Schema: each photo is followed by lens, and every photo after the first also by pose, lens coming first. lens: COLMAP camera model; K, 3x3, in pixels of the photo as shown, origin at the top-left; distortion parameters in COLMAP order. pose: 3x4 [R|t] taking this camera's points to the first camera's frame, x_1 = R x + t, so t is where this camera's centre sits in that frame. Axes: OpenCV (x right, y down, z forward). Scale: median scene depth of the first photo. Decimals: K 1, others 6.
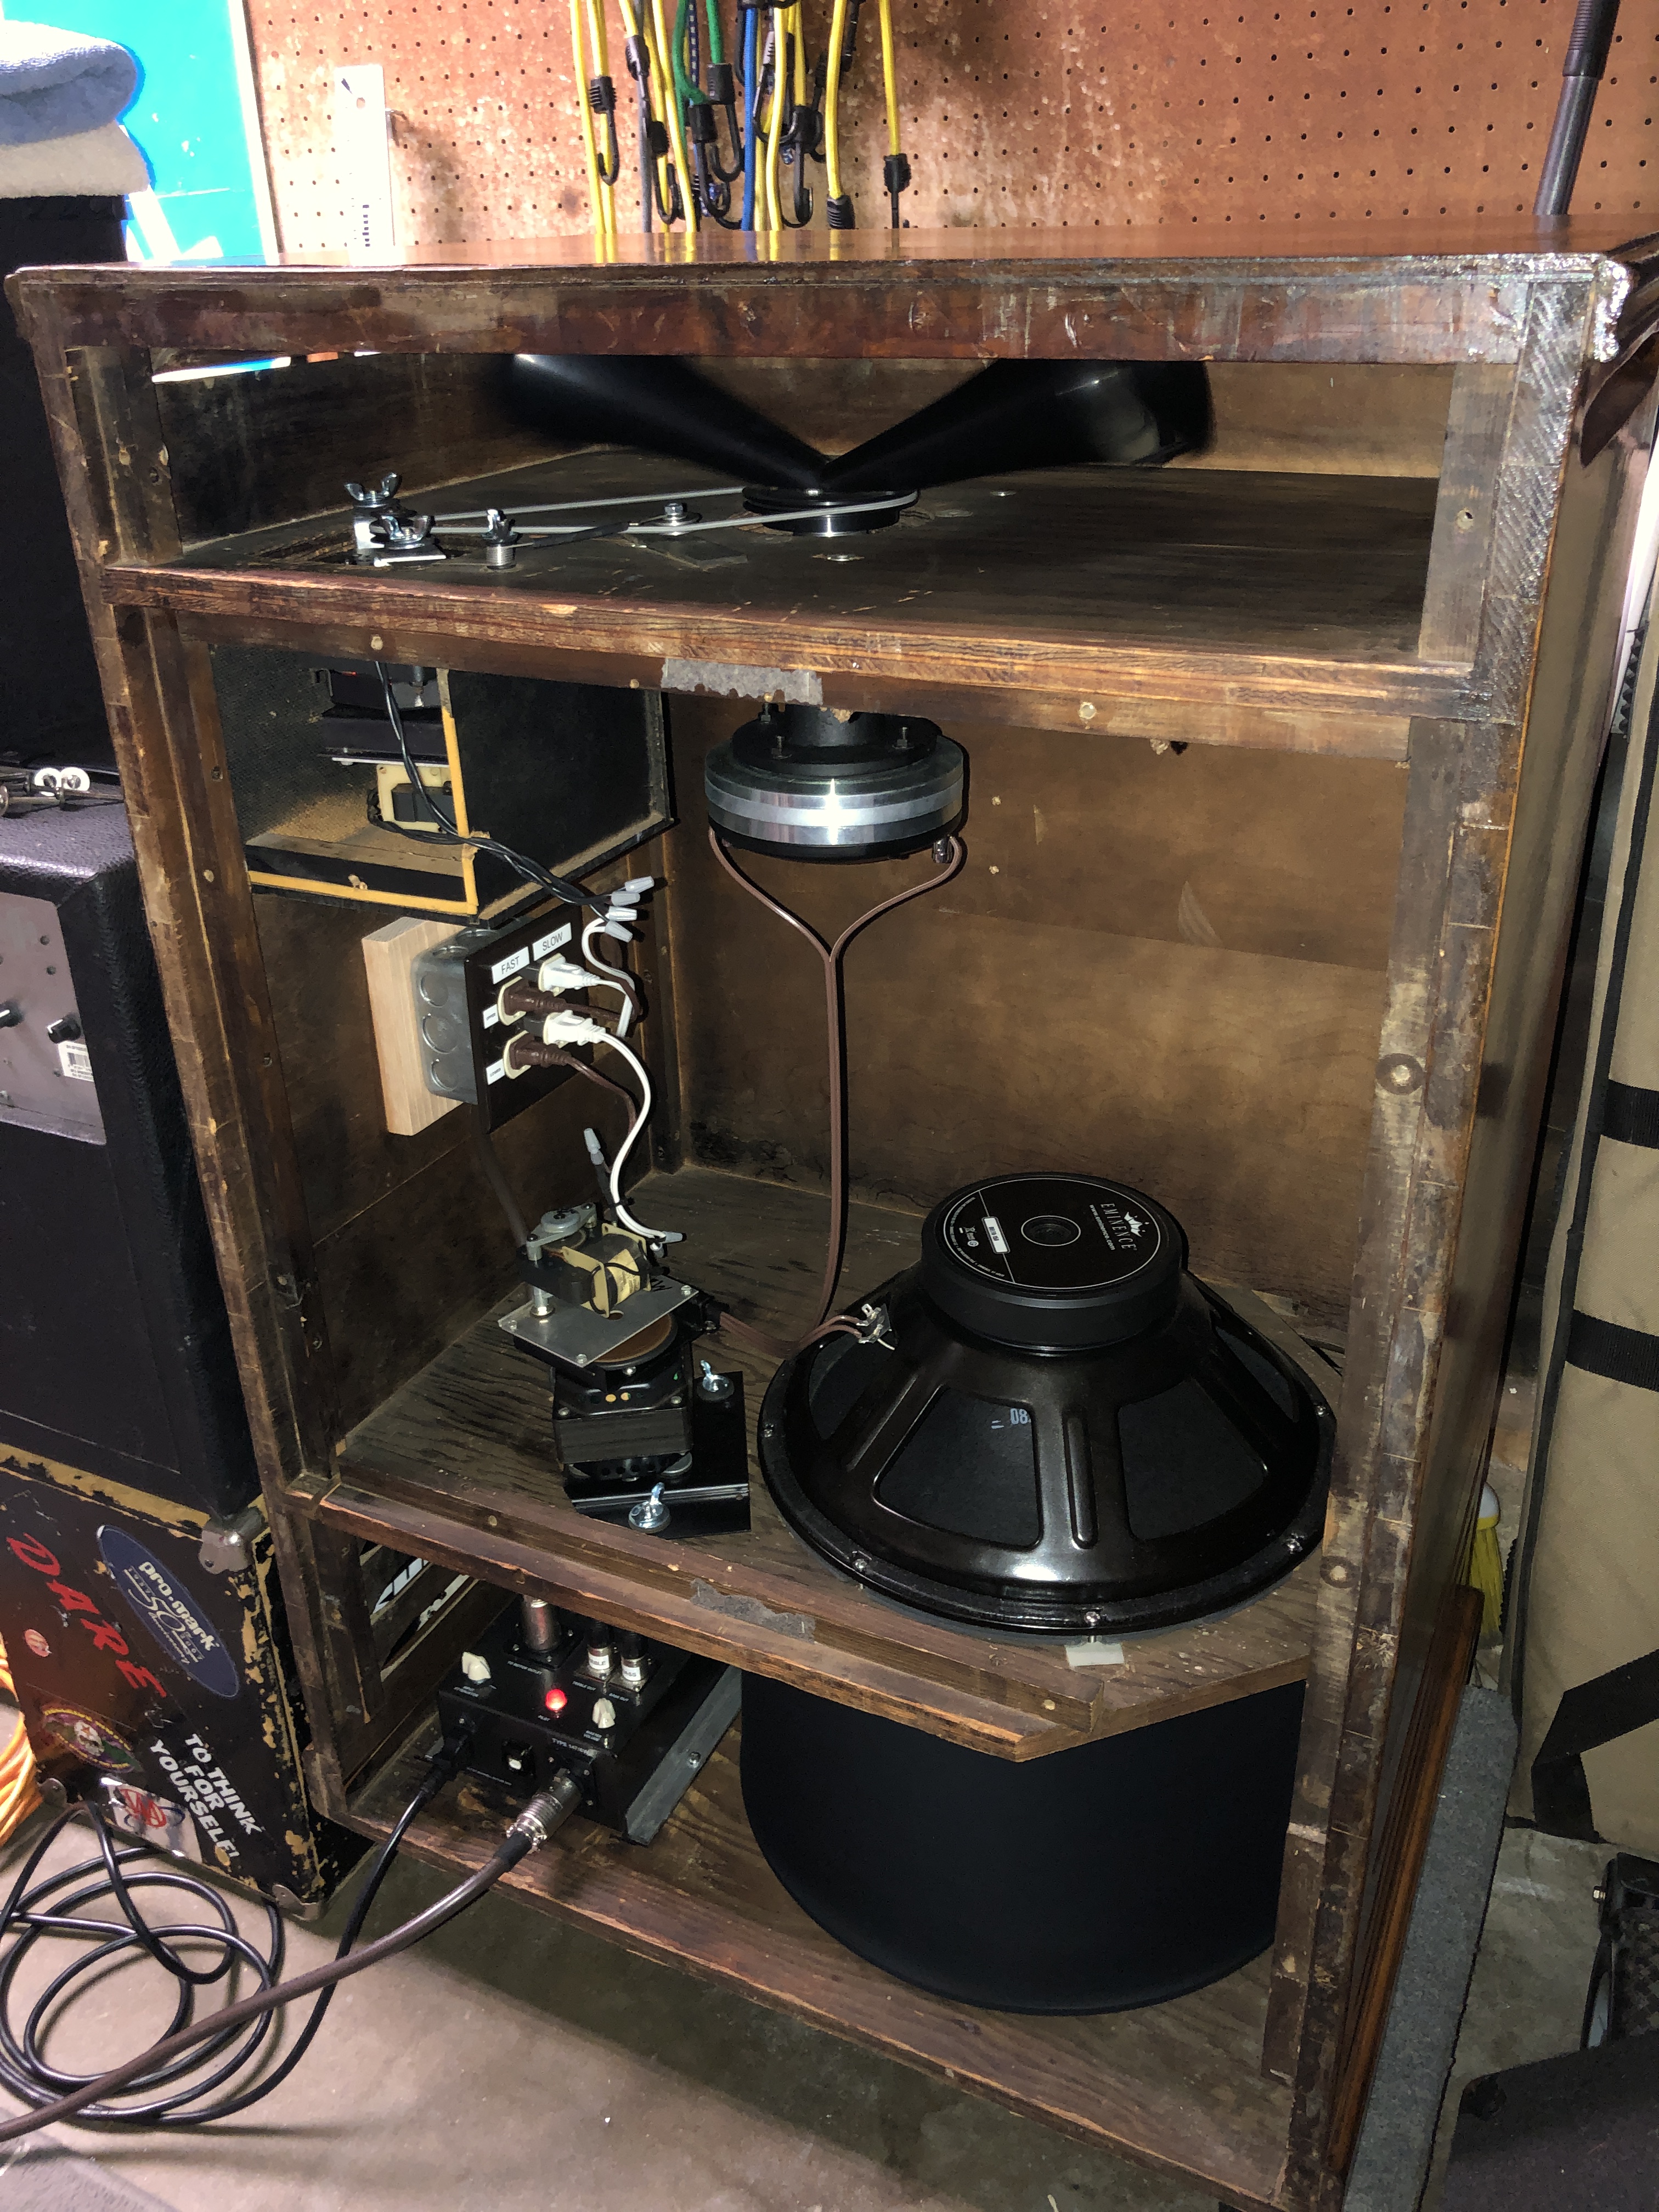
lens RADIAL K [[1841.2, 0, 831.0], [0, 1841.2, 1103.8], [0, 0, 1]] dist [0.019251, -0.010076]
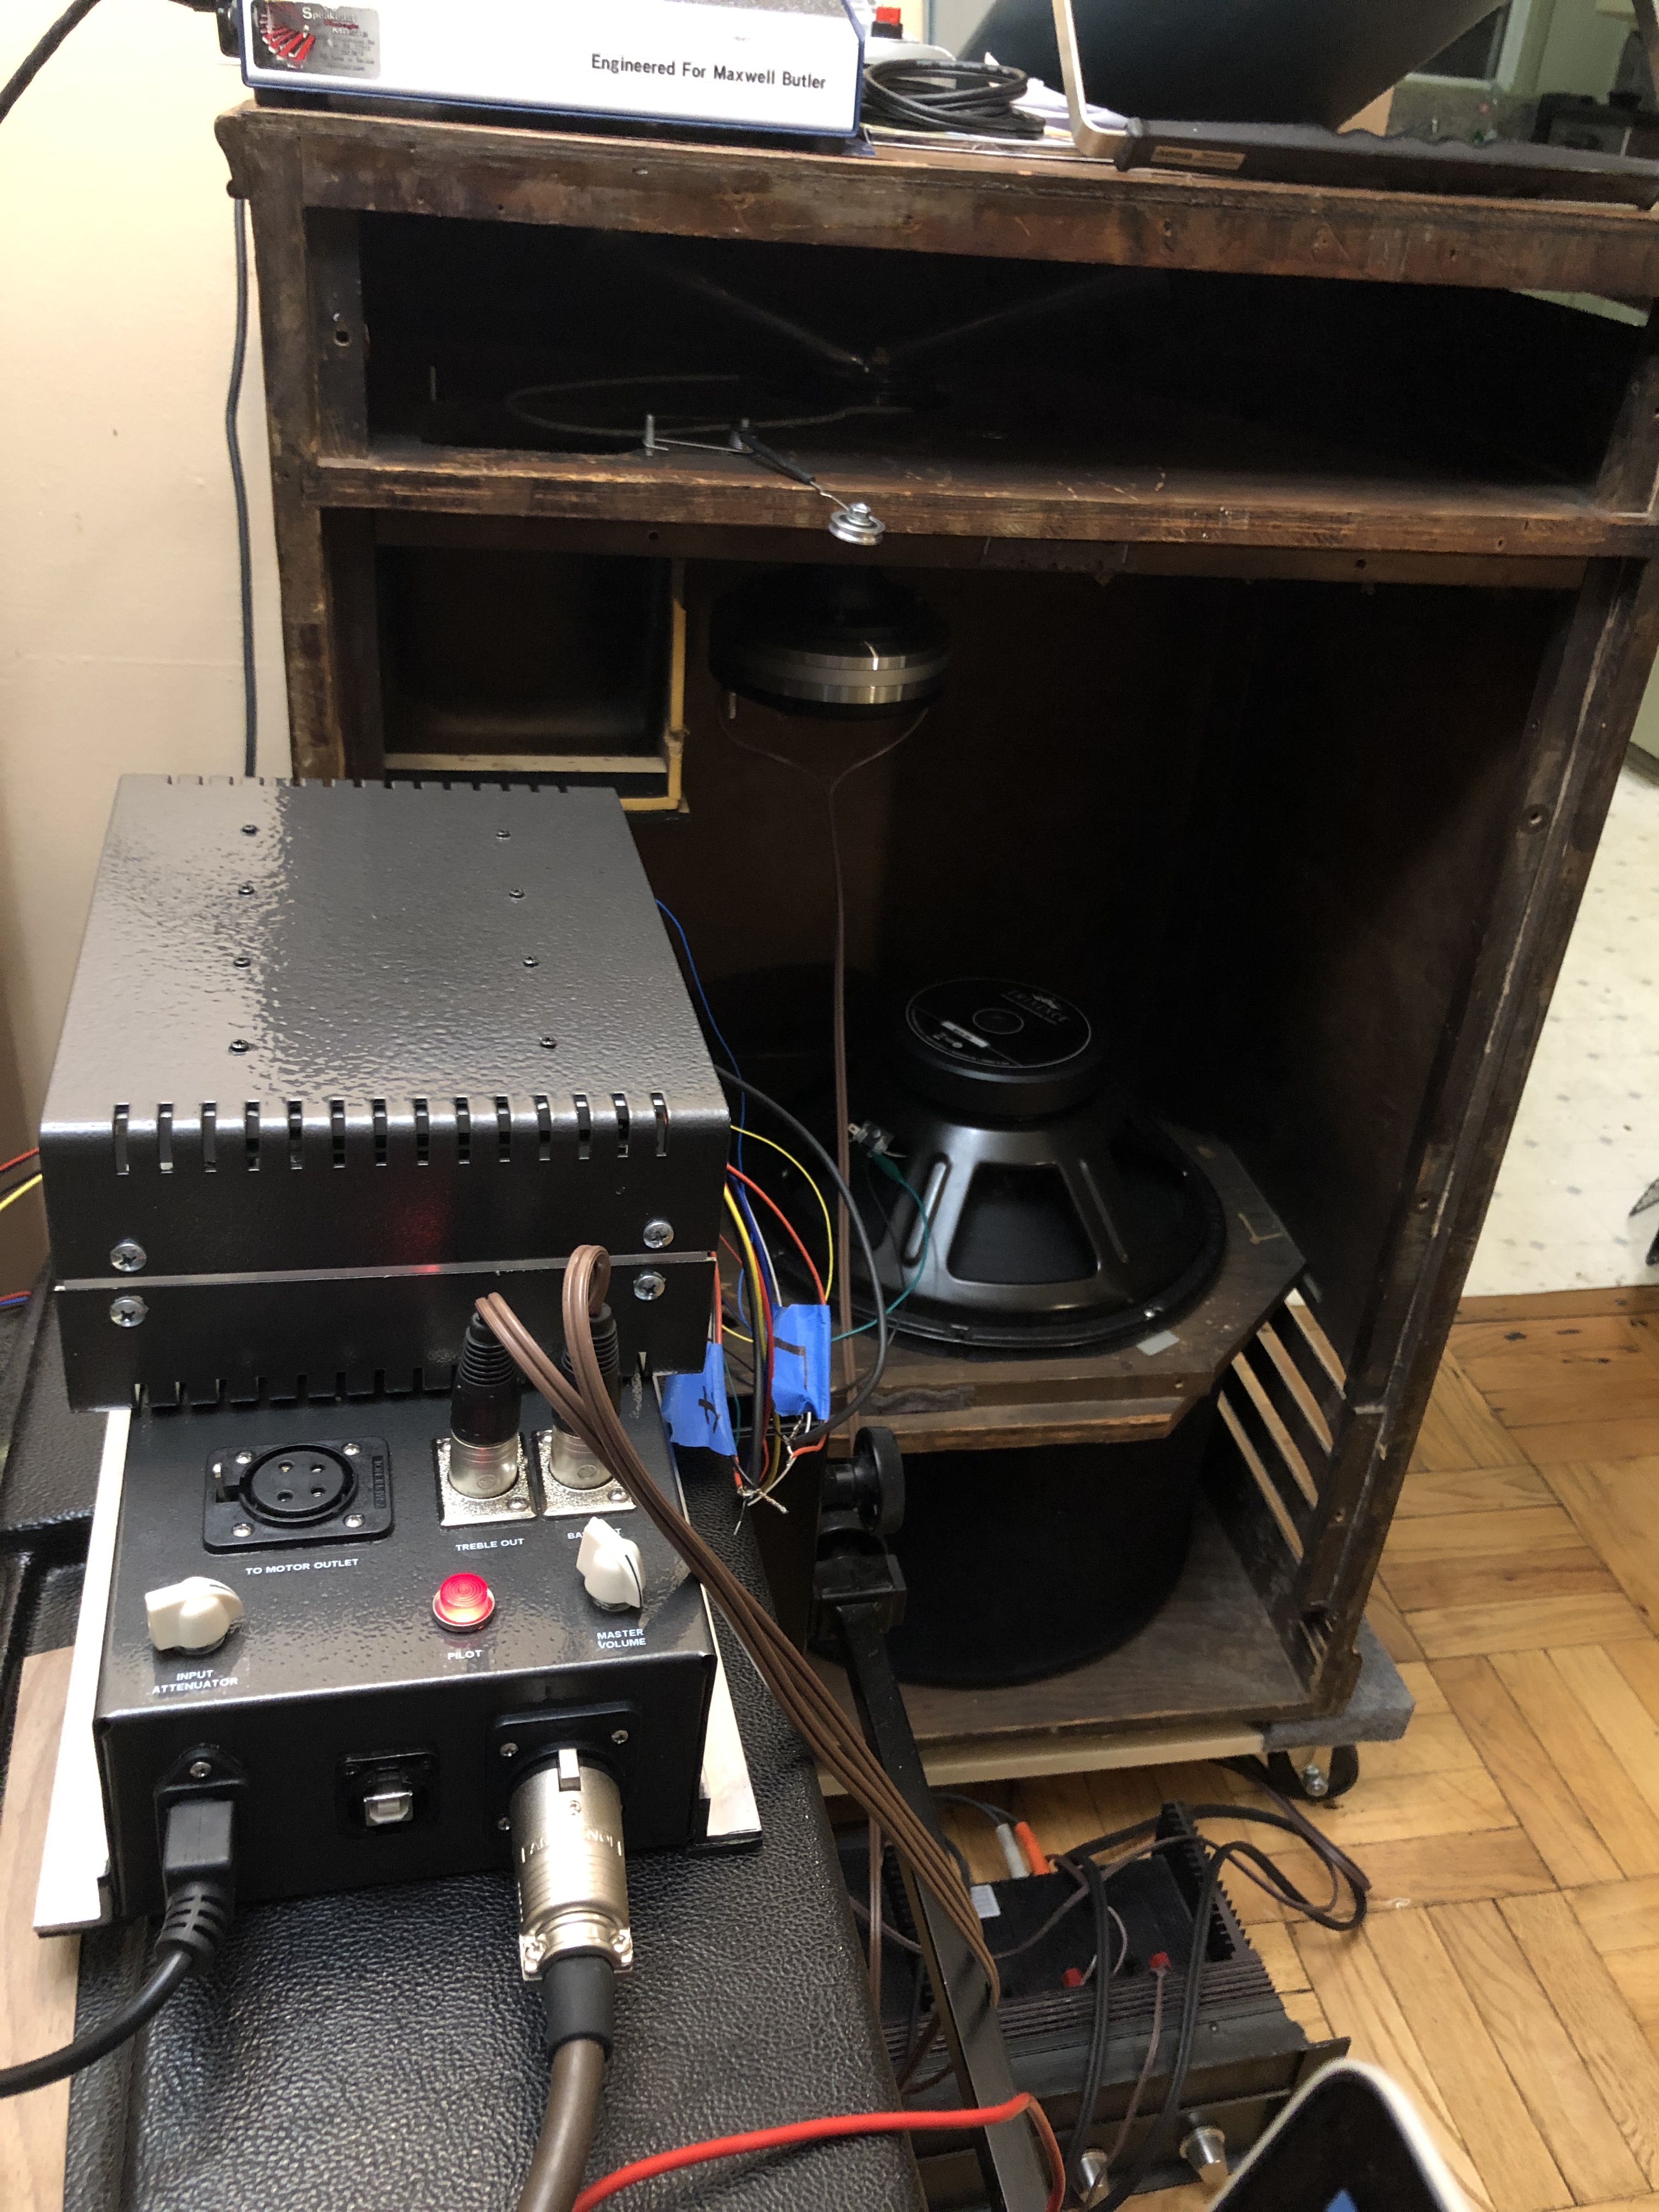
lens RADIAL K [[1841.2, 0, 821.1], [0, 1841.2, 1100.8], [0, 0, 1]] dist [0.019251, -0.010076]
pose [[0.802501, -0.218259, 0.555297, -0.777280], [0.170780, 0.975777, 0.136721, -0.074820], [-0.571687, -0.014885, 0.820337, 0.138810]]
